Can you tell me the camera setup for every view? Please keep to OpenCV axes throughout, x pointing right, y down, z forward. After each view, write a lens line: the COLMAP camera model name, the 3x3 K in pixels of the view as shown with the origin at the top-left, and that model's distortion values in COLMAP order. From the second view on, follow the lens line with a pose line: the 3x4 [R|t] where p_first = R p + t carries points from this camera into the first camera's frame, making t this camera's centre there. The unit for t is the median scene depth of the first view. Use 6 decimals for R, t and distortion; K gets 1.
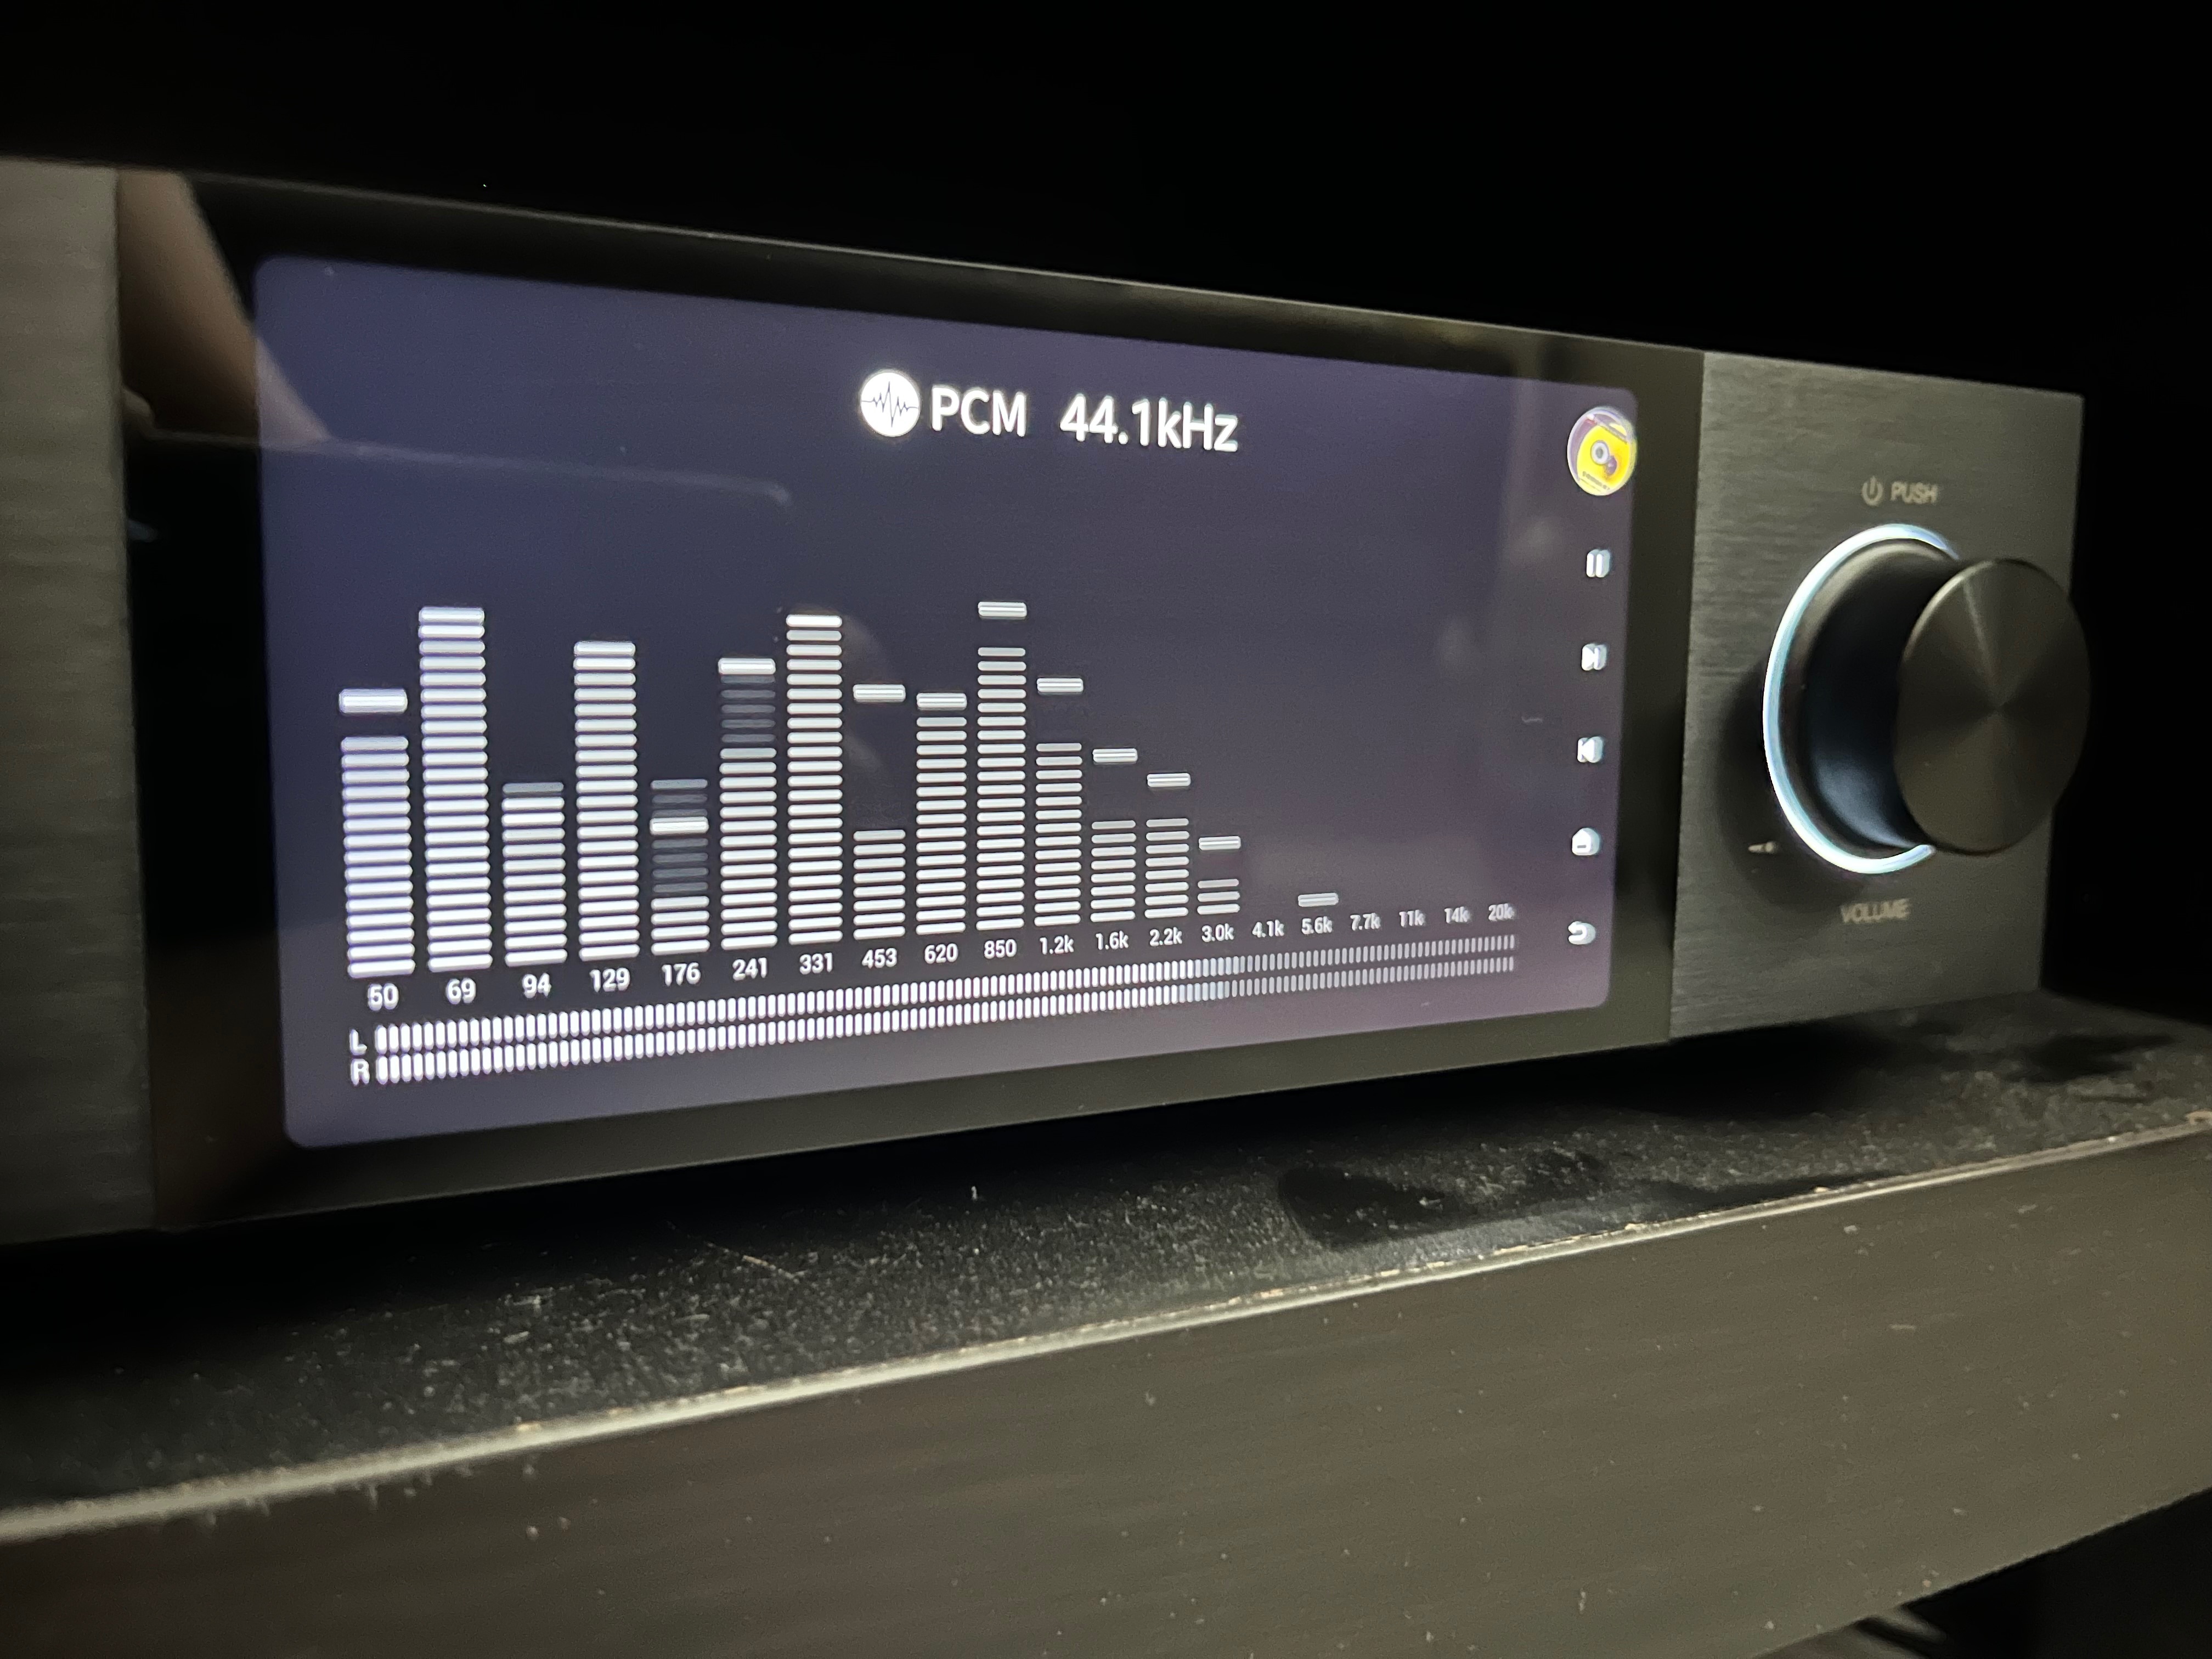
lens RADIAL K [[1686.3, 0, 1096.4], [0, 1686.3, 831.4], [0, 0, 1]] dist [-0.035671, -0.000903]
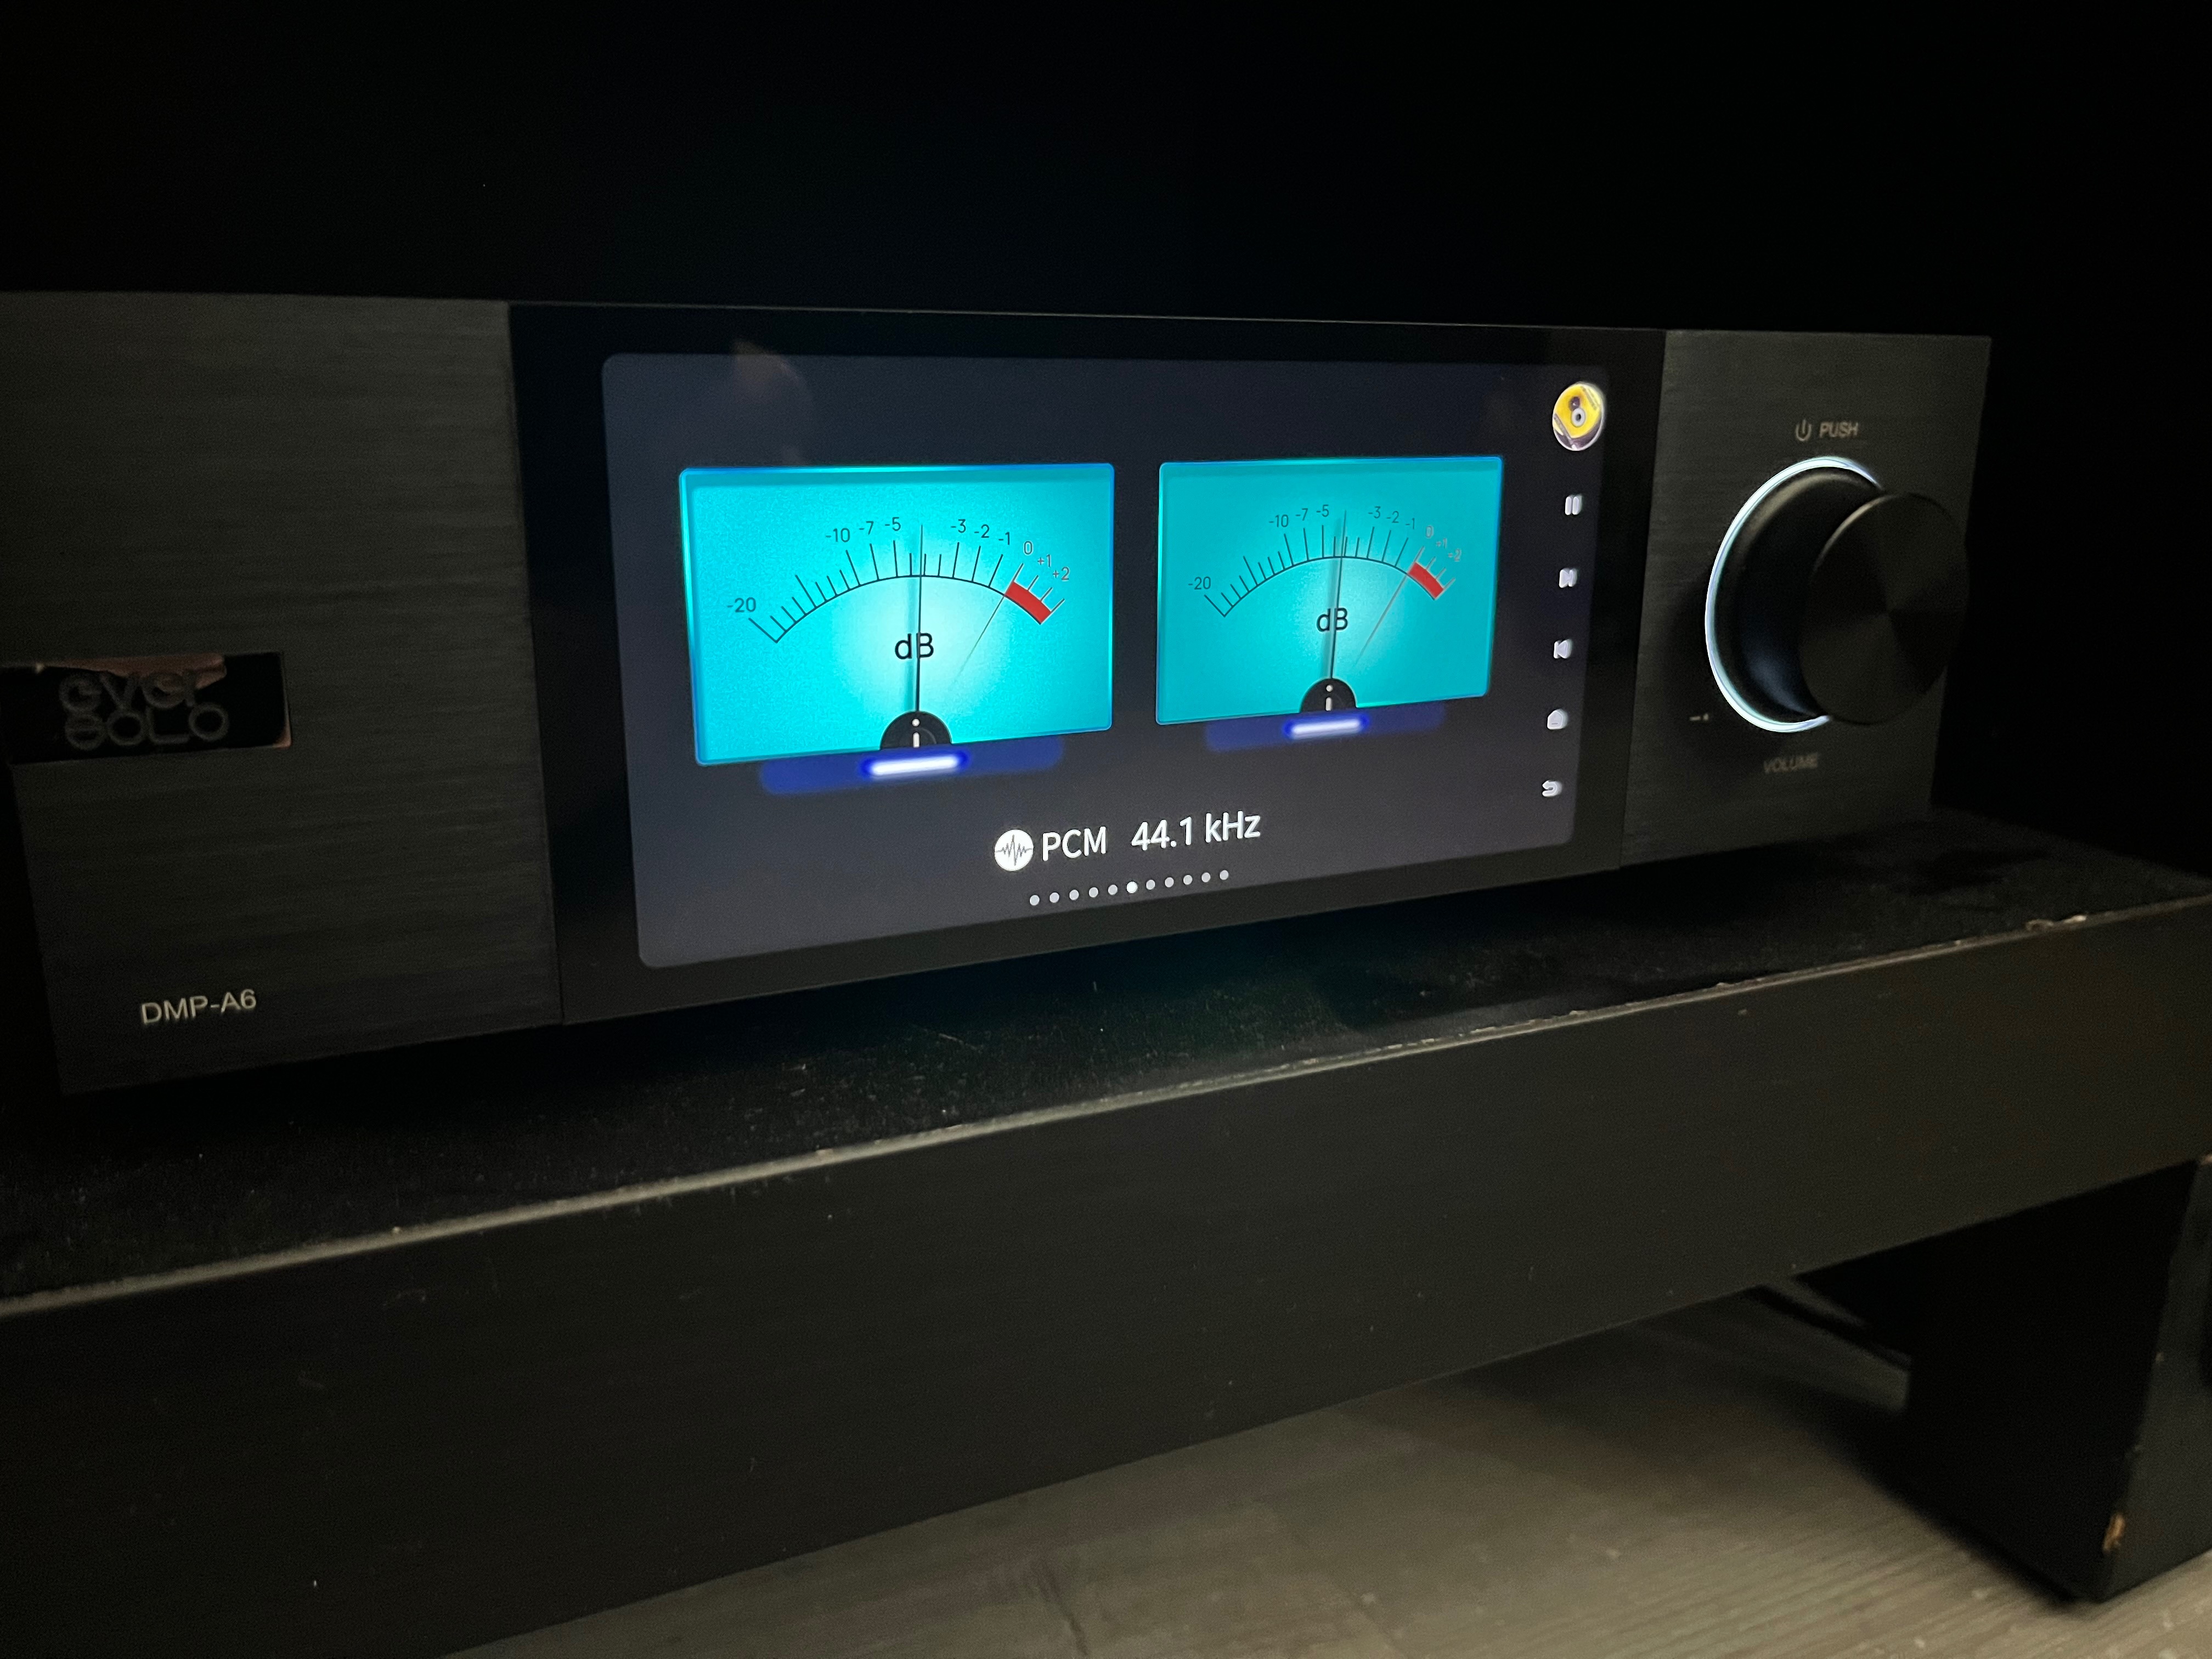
lens RADIAL K [[1686.3, 0, 1100.8], [0, 1686.3, 817.3], [0, 0, 1]] dist [-0.035671, -0.000903]
pose [[0.999733, 0.000046, -0.023119, -0.036222], [0.003388, 0.988911, 0.148471, -0.125592], [0.022869, -0.148510, 0.988647, -0.340345]]
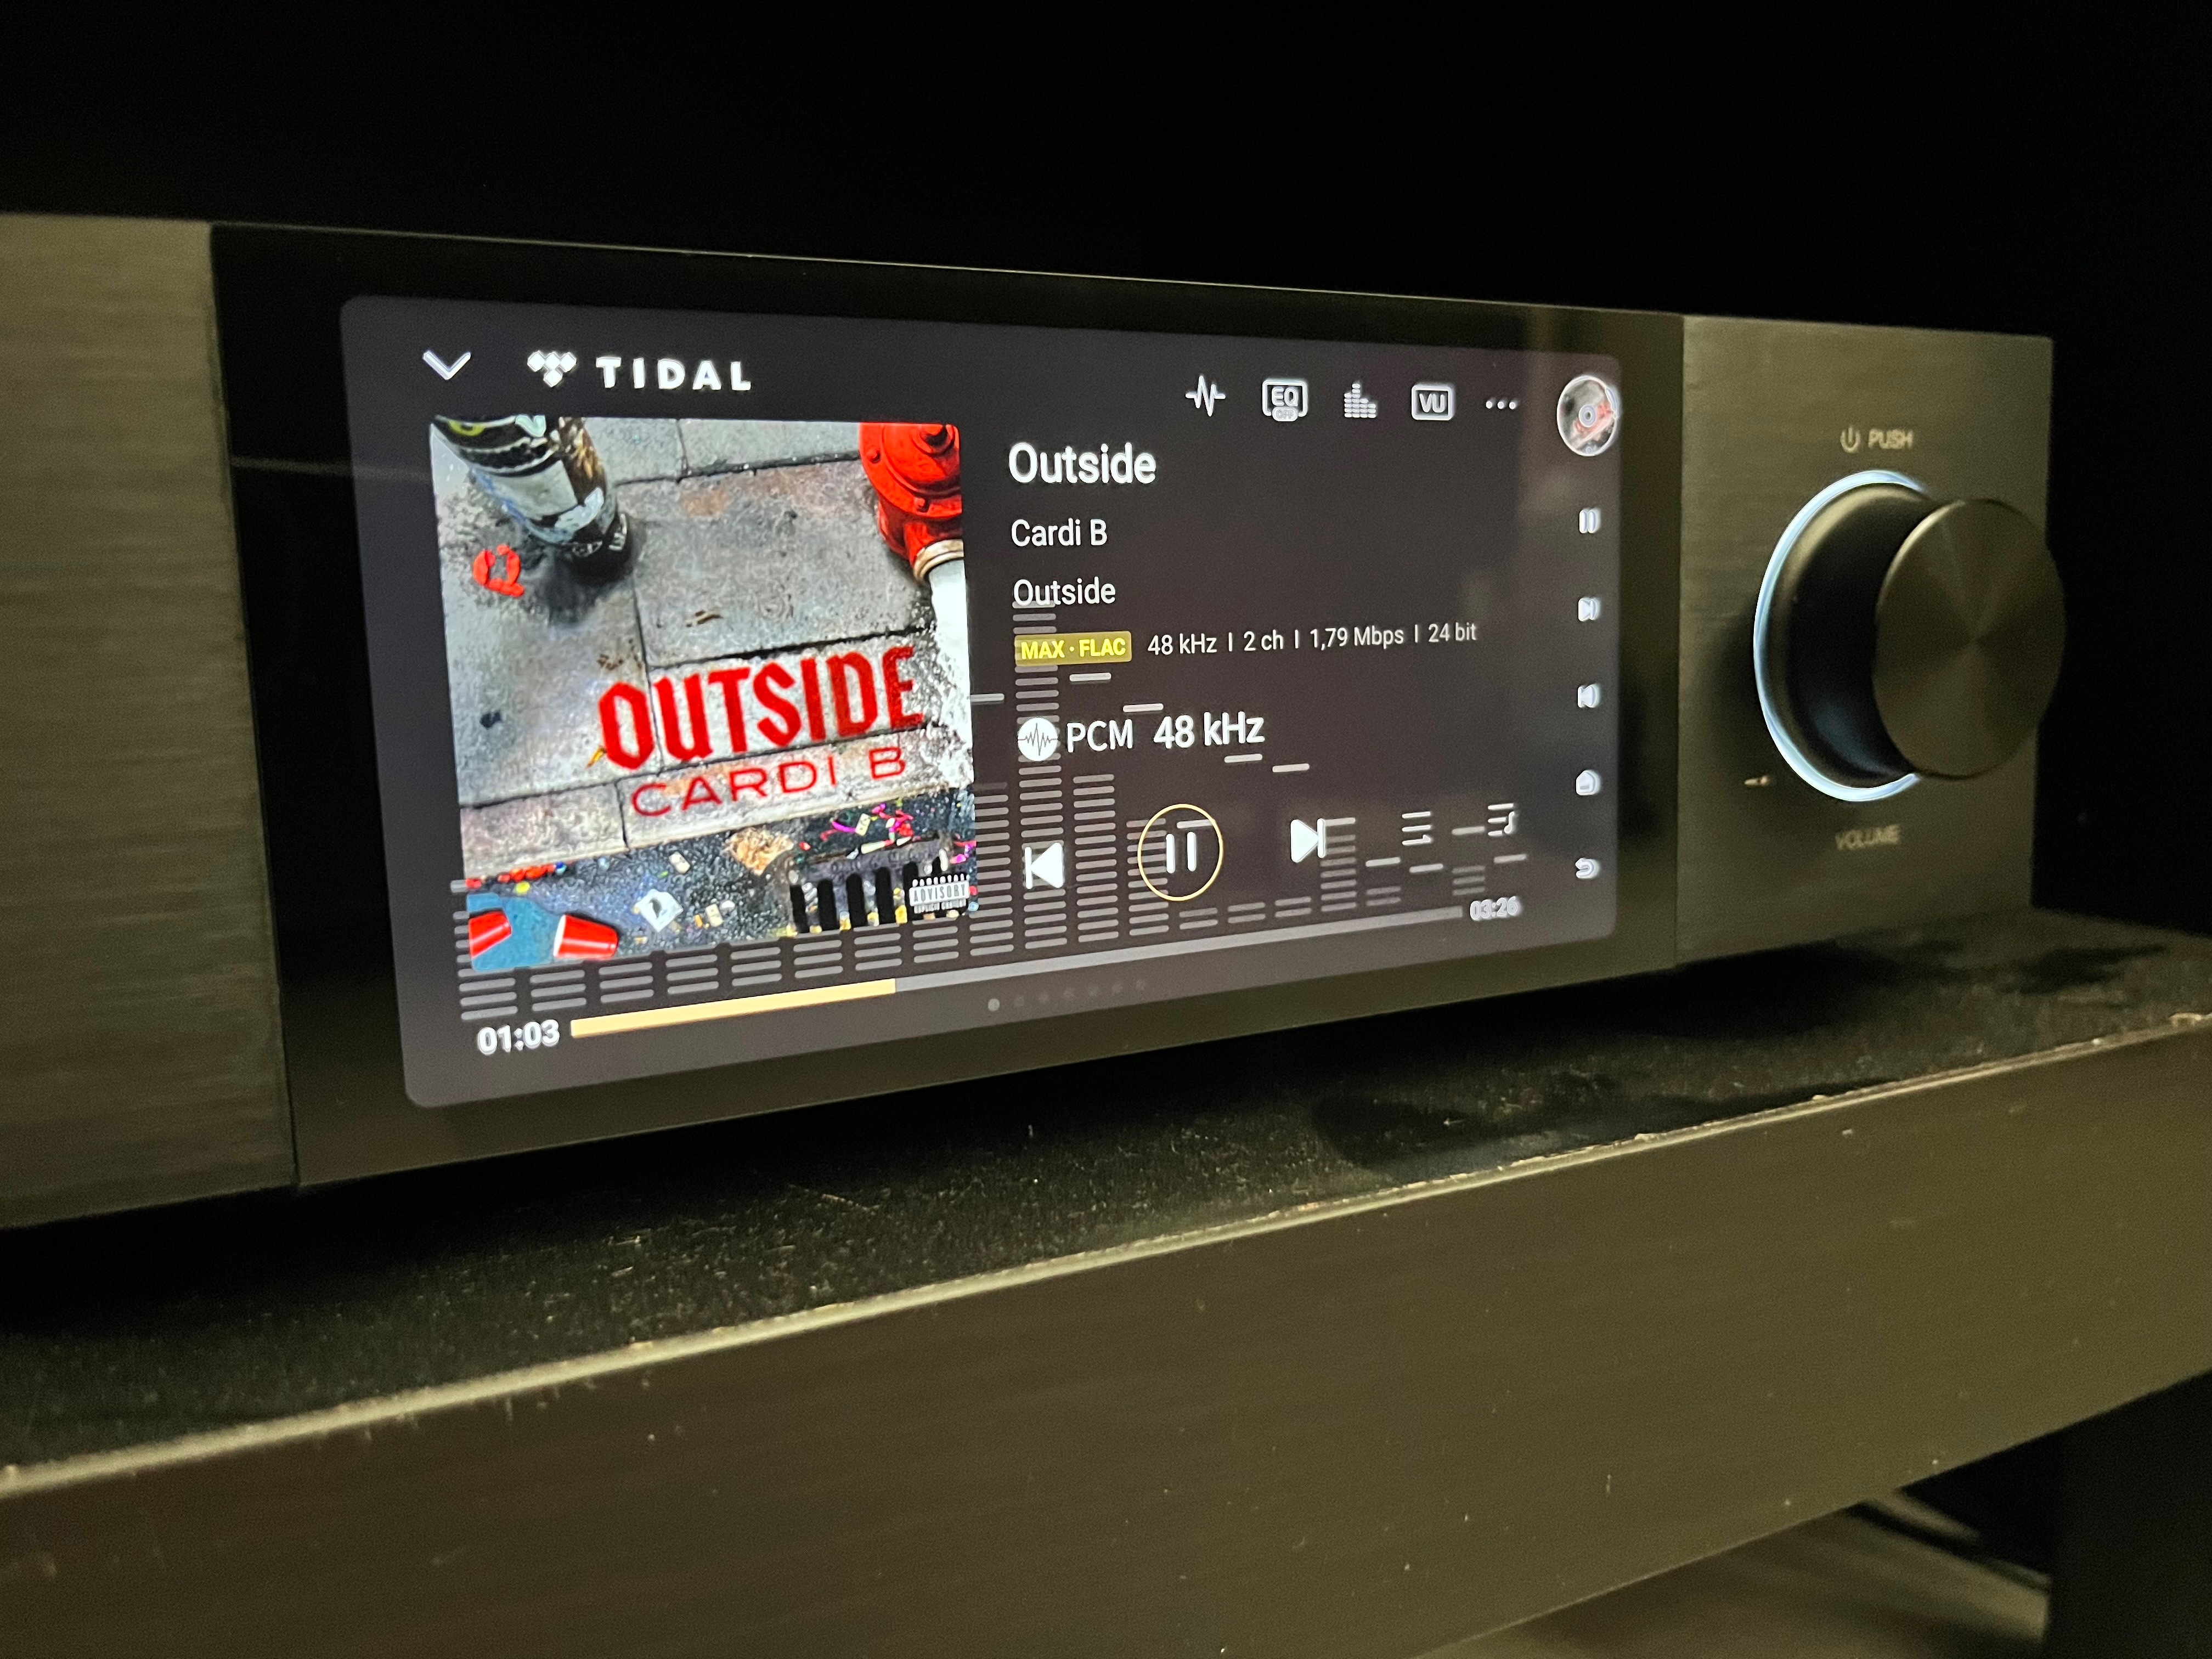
lens RADIAL K [[1686.3, 0, 1118.6], [0, 1686.3, 833.3], [0, 0, 1]] dist [-0.035671, -0.000903]
pose [[0.999057, -0.042526, -0.008719, 0.001246], [0.042694, 0.998887, 0.020074, 0.004603], [0.007856, -0.020428, 0.999760, -0.076582]]
